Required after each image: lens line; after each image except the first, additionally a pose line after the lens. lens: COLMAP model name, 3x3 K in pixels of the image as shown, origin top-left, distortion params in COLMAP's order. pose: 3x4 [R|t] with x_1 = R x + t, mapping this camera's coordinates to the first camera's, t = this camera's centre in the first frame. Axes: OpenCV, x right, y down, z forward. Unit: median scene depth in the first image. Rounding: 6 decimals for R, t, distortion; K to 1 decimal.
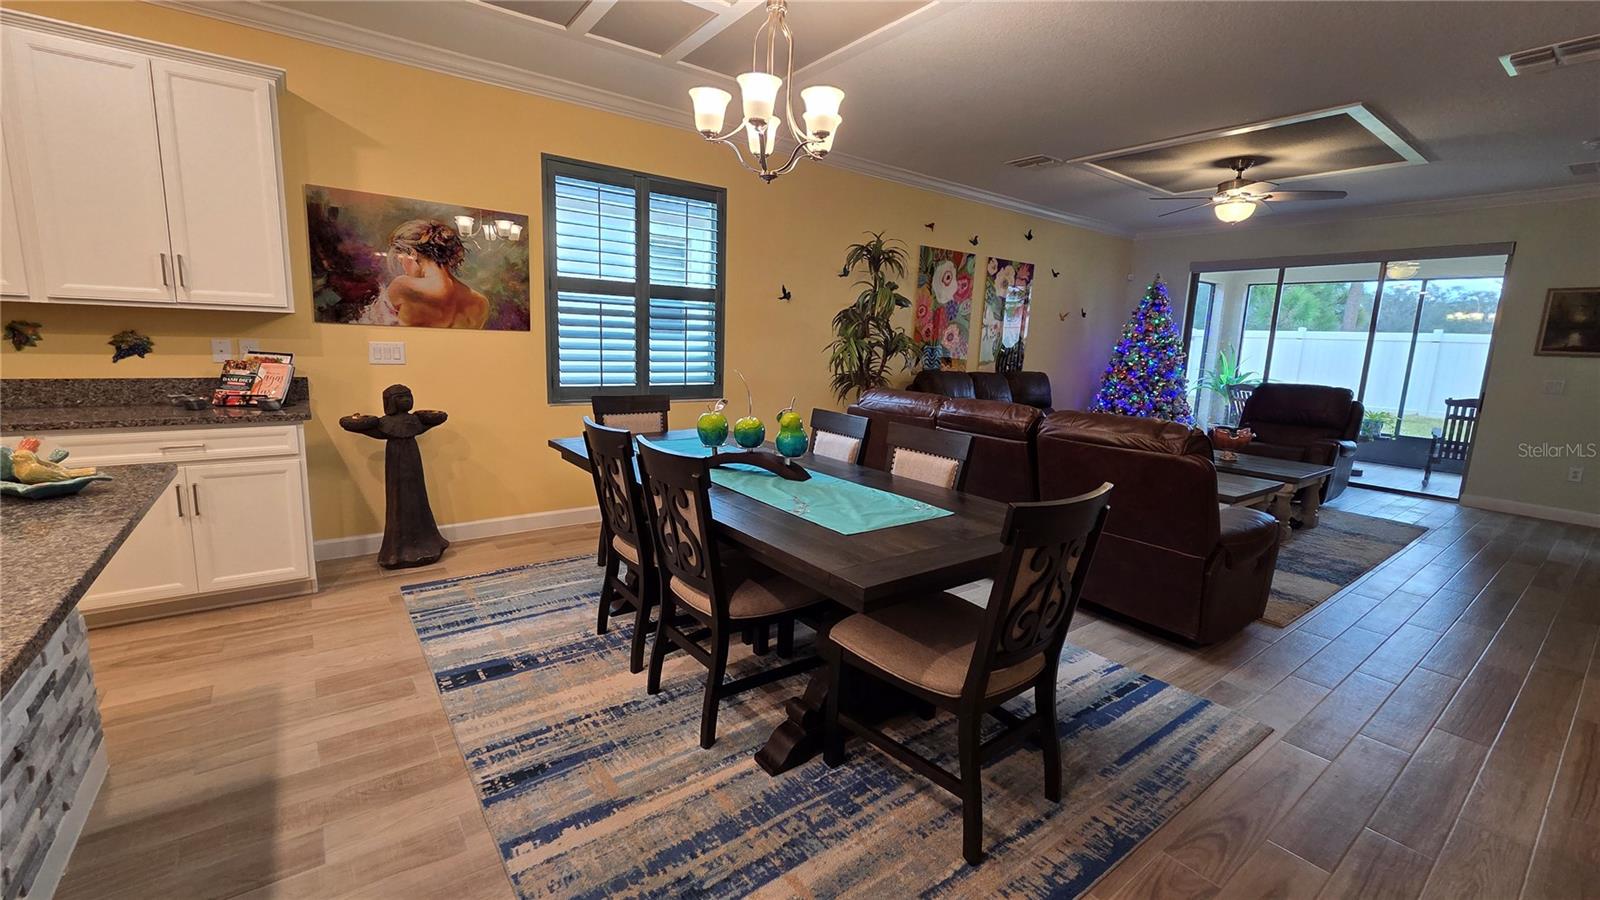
lens RADIAL K [[654.8, 0, 798.2], [0, 654.8, 444.7], [0, 0, 1]] dist [0.004261, -0.000454]
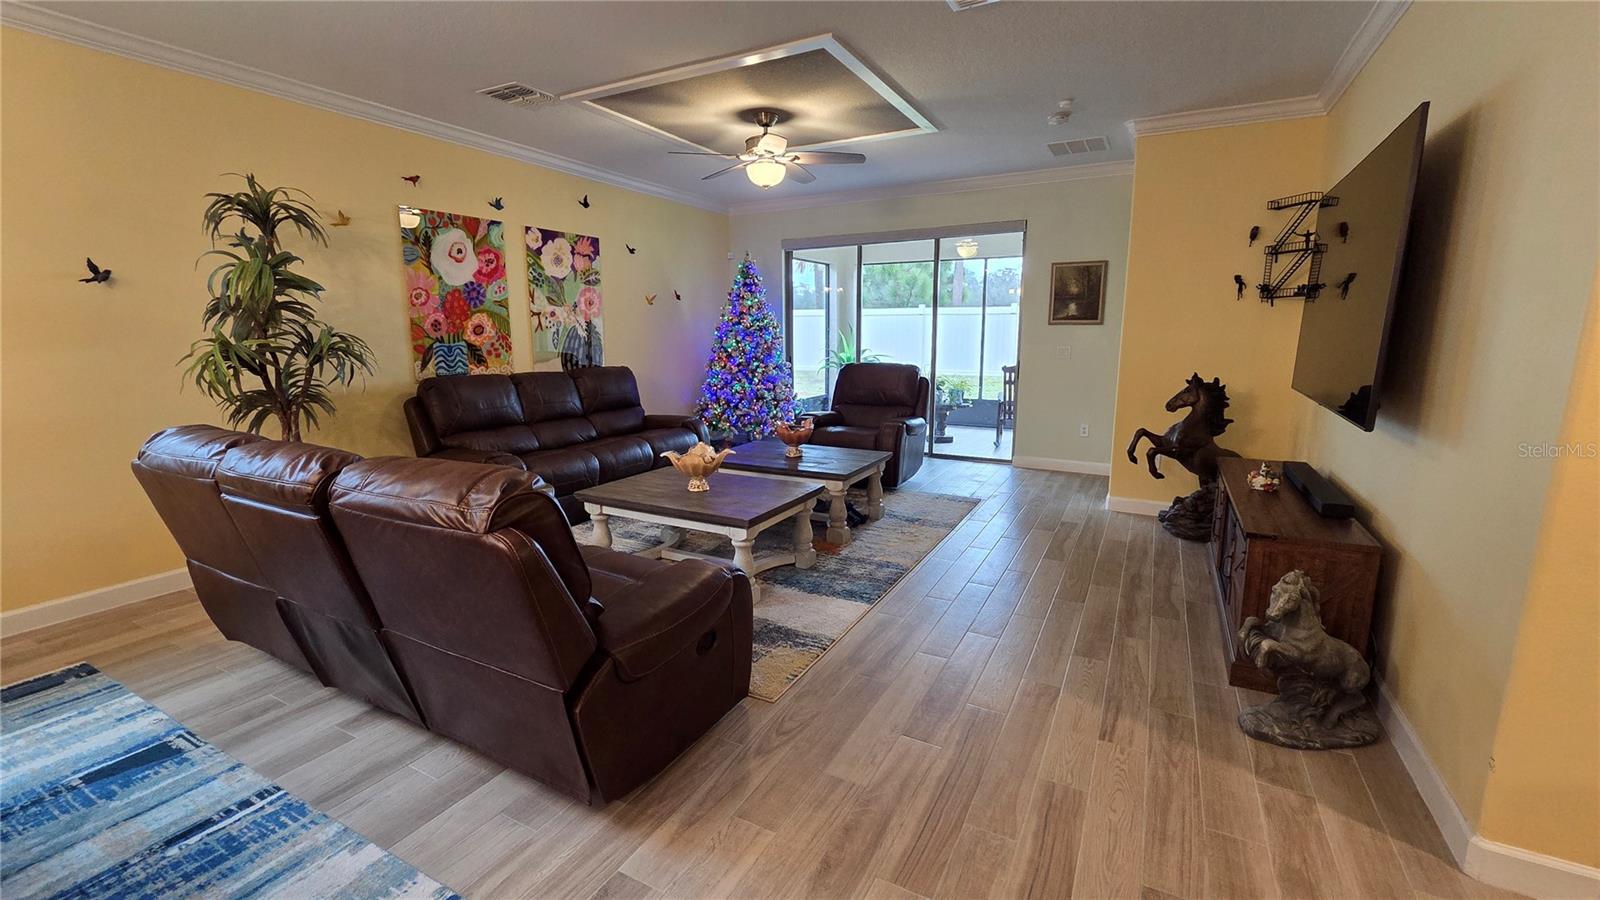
lens RADIAL K [[654.8, 0, 794.7], [0, 654.8, 444.0], [0, 0, 1]] dist [0.004261, -0.000454]
pose [[0.911591, -0.111857, 0.395587, 0.261258], [0.104932, 0.993707, 0.039177, -0.023650], [-0.397480, 0.005796, 0.917592, 0.156481]]
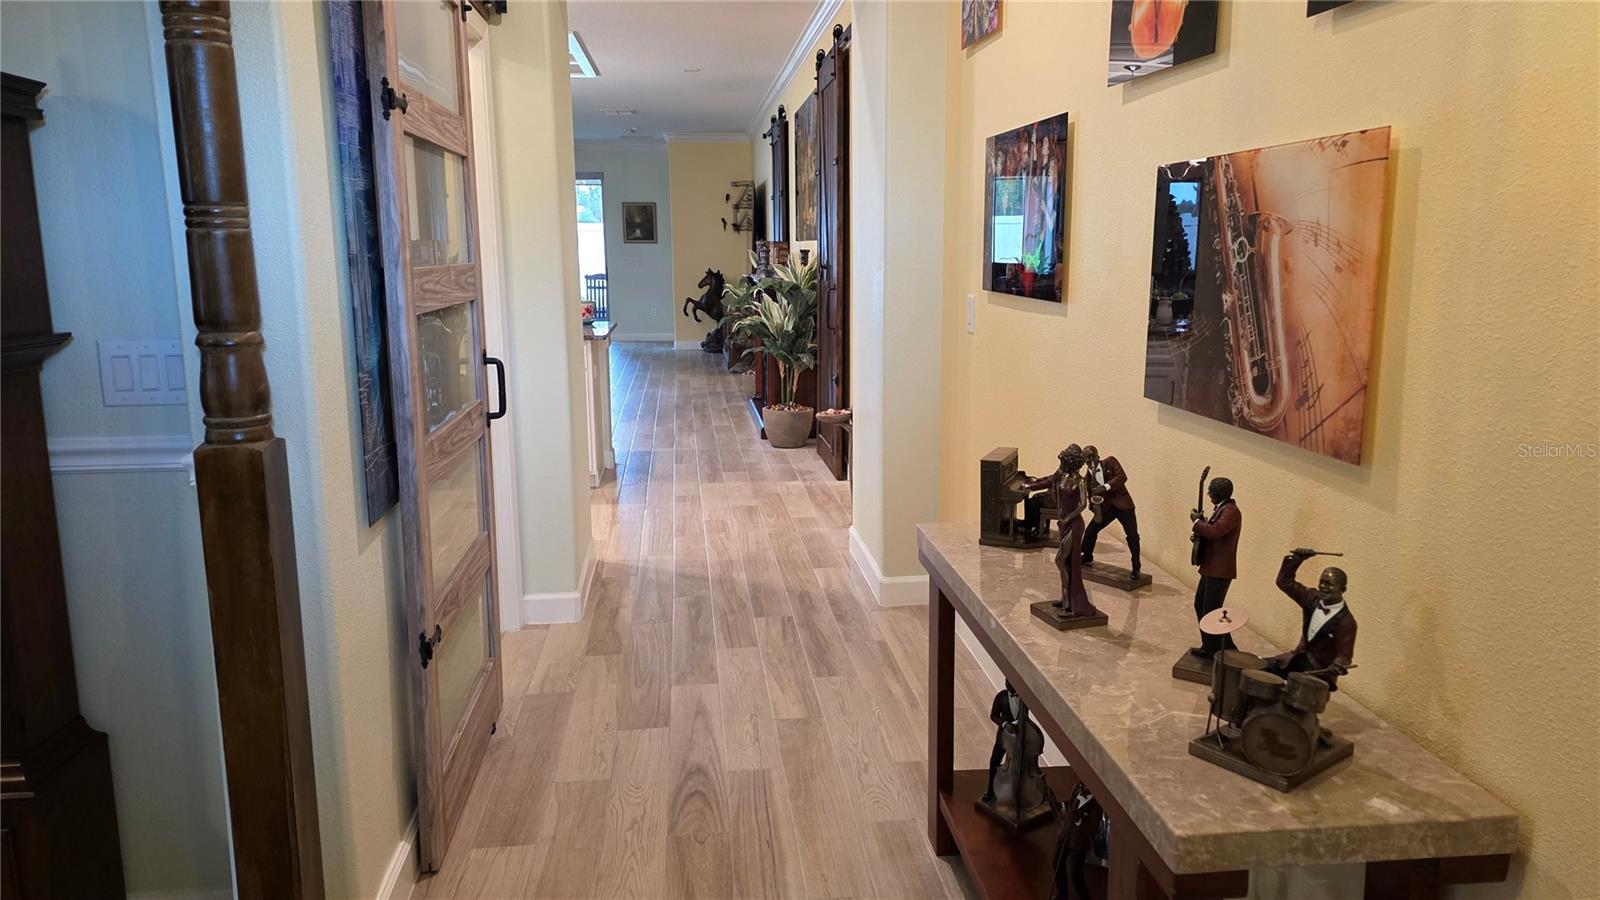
lens RADIAL K [[1101.4, 0, 801.8], [0, 1101.4, 449.2], [0, 0, 1]] dist [-0.003026, -0.000107]
pose [[0.513102, -0.201254, 0.834400, -0.969609], [0.168095, 0.976860, 0.132247, 0.071186], [-0.841707, 0.072402, 0.535059, -0.745020]]
